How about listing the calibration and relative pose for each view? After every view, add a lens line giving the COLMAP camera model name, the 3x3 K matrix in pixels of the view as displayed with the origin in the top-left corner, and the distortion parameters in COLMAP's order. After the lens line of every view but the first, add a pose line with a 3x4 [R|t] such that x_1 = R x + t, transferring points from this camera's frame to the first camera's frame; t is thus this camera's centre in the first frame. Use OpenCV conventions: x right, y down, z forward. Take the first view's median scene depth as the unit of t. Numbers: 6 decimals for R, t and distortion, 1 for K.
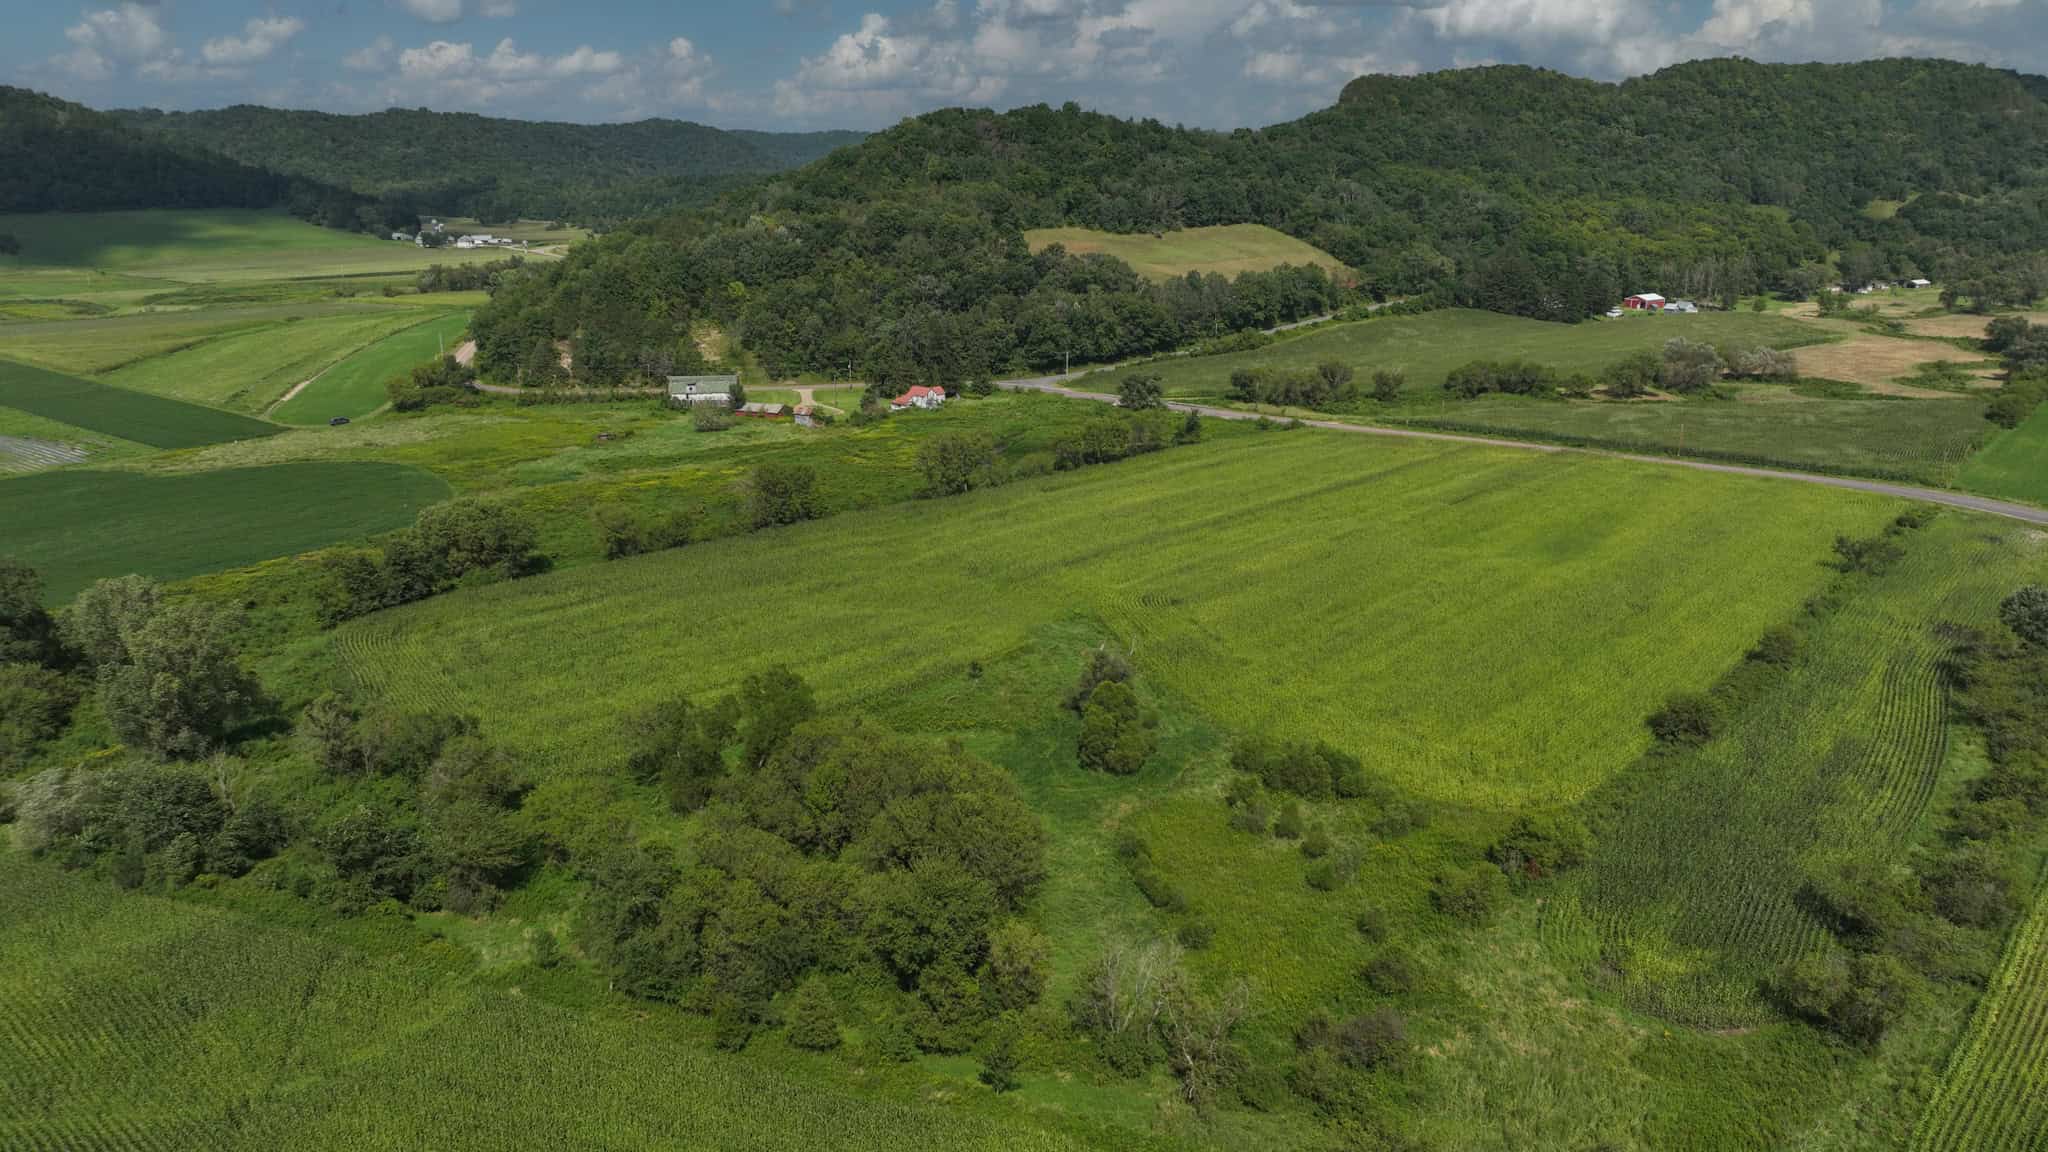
lens RADIAL K [[1439.3, 0, 1025.1], [0, 1439.3, 573.0], [0, 0, 1]] dist [-0.001301, 0.022186]
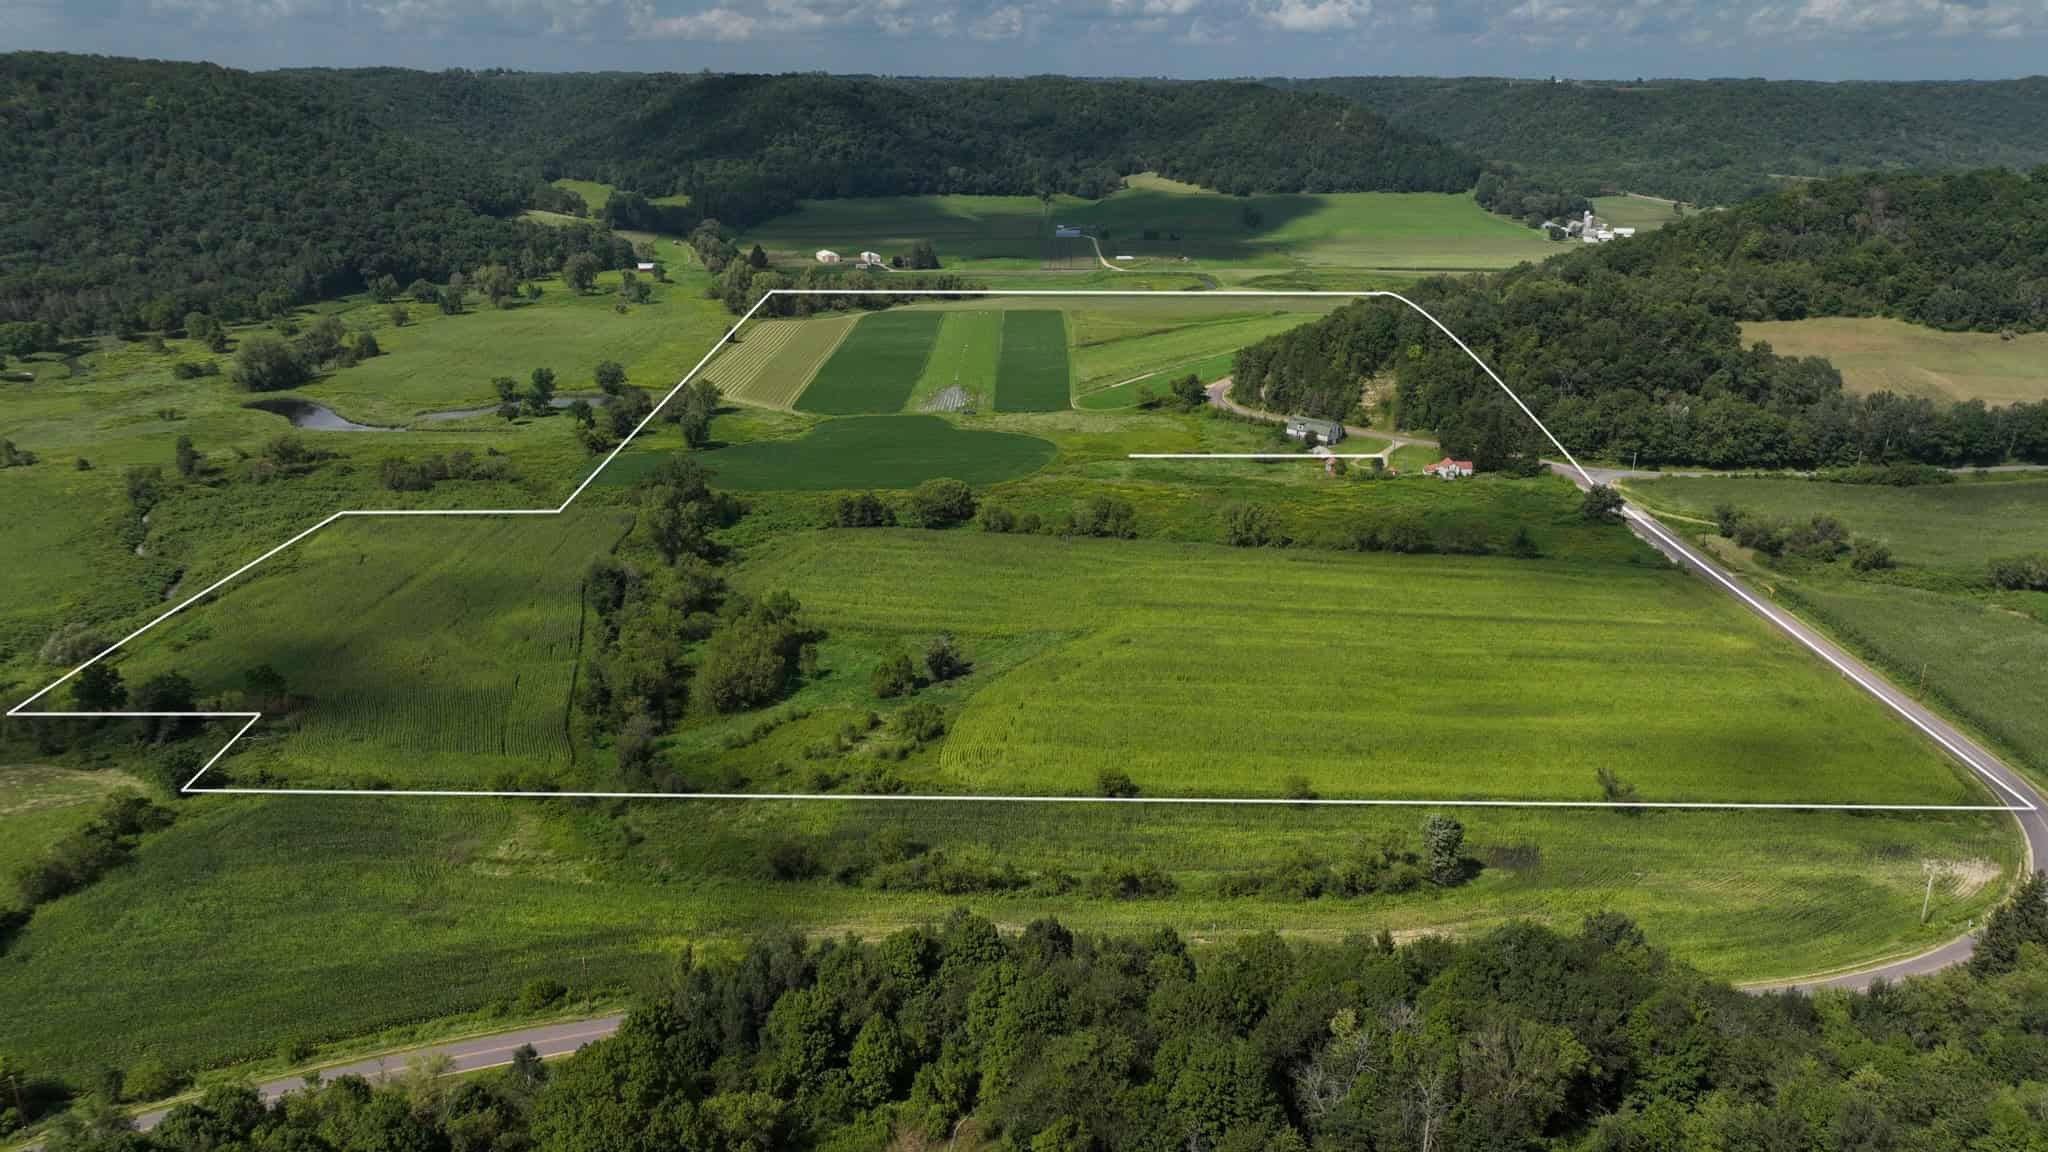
lens RADIAL K [[1439.3, 0, 1024.6], [0, 1439.3, 571.2], [0, 0, 1]] dist [-0.001301, 0.022186]
pose [[0.609818, 0.253706, -0.750837, 0.571067], [-0.219695, 0.964365, 0.147423, -0.124394], [0.761483, 0.075054, 0.643825, -0.032010]]
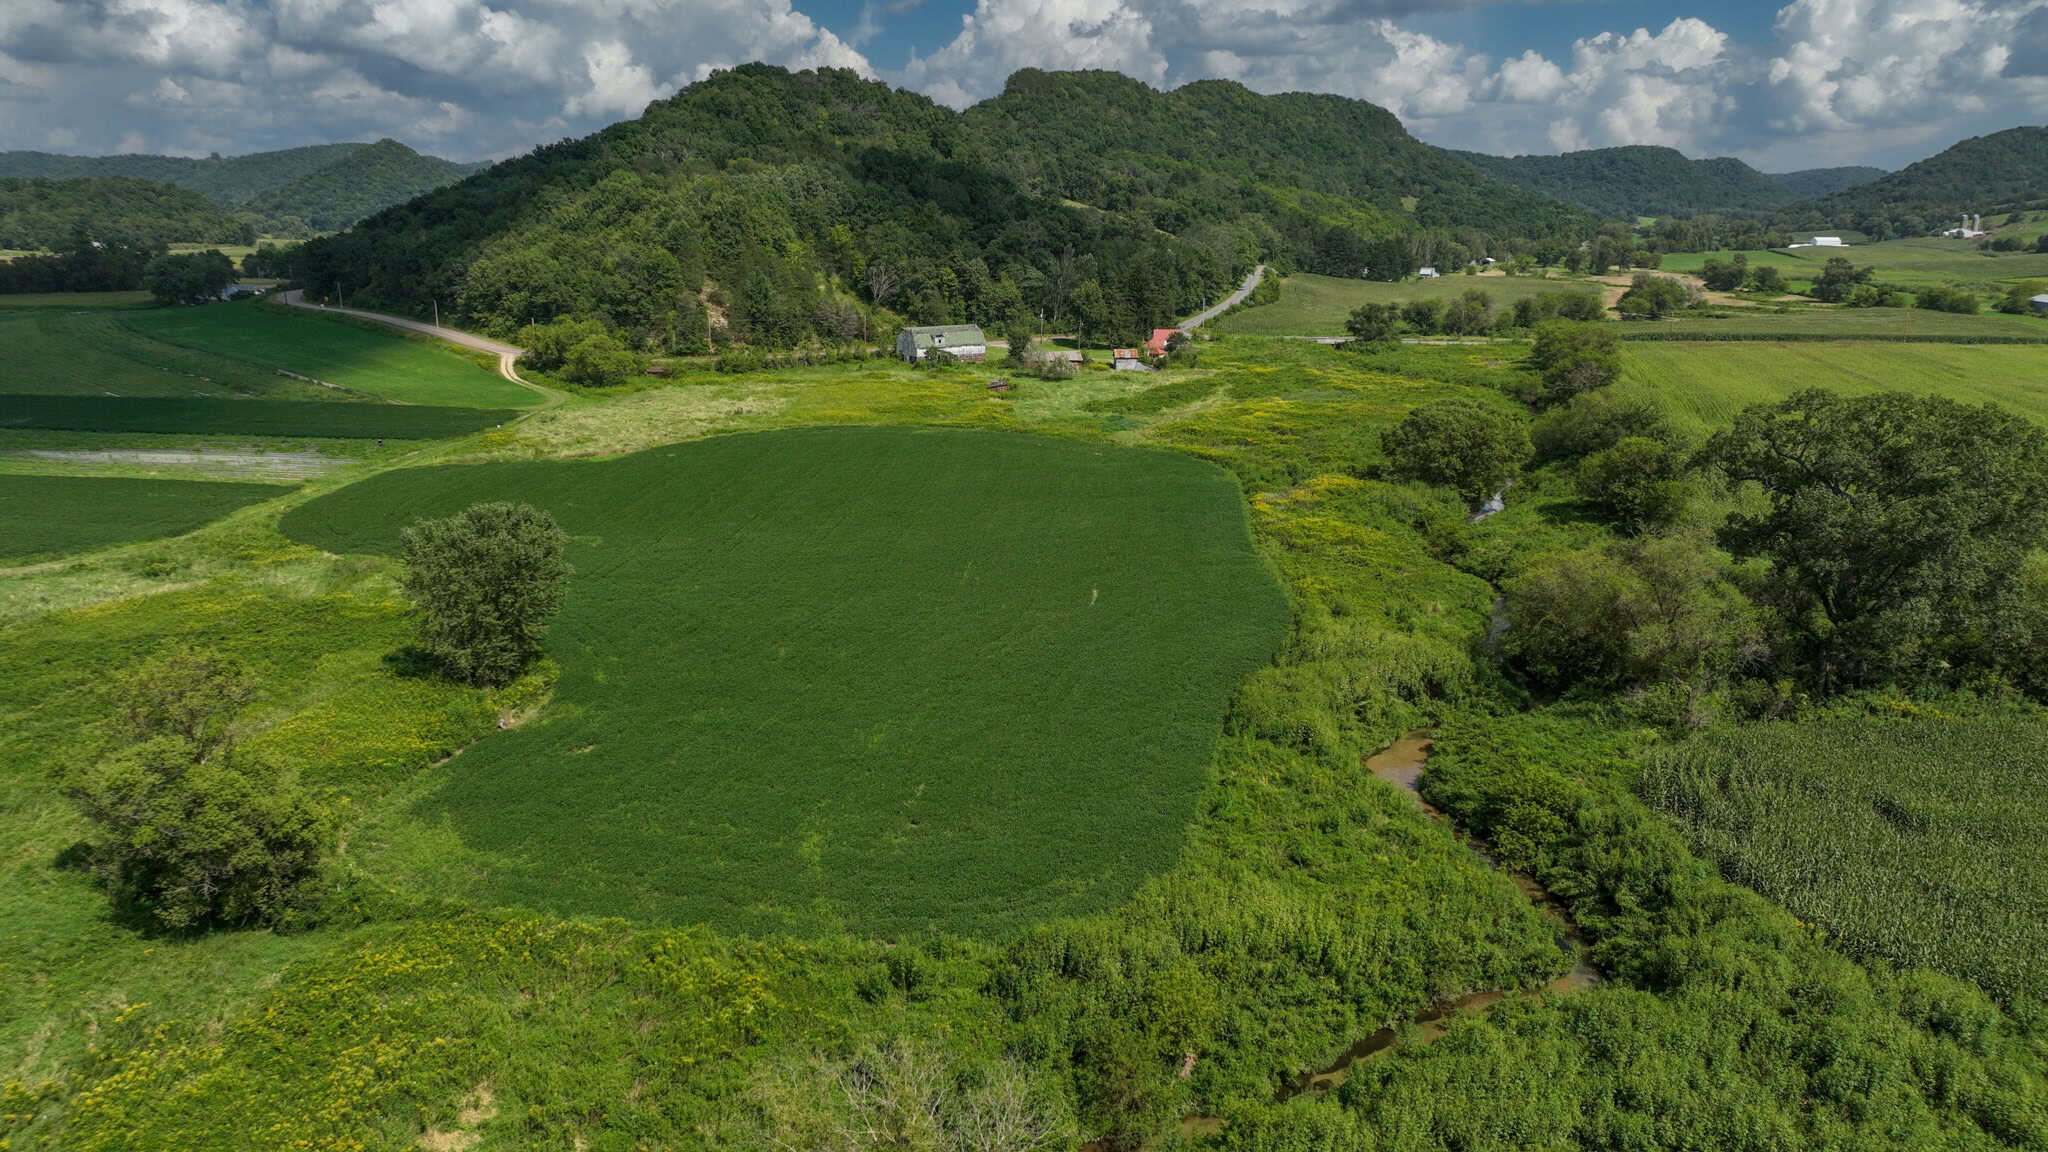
lens RADIAL K [[1439.3, 0, 1026.2], [0, 1439.3, 571.3], [0, 0, 1]] dist [-0.001301, 0.022186]
pose [[0.866218, -0.116958, 0.485786, -0.528113], [0.133078, 0.991105, 0.001322, 0.003429], [-0.481619, 0.063502, 0.874077, 0.256841]]
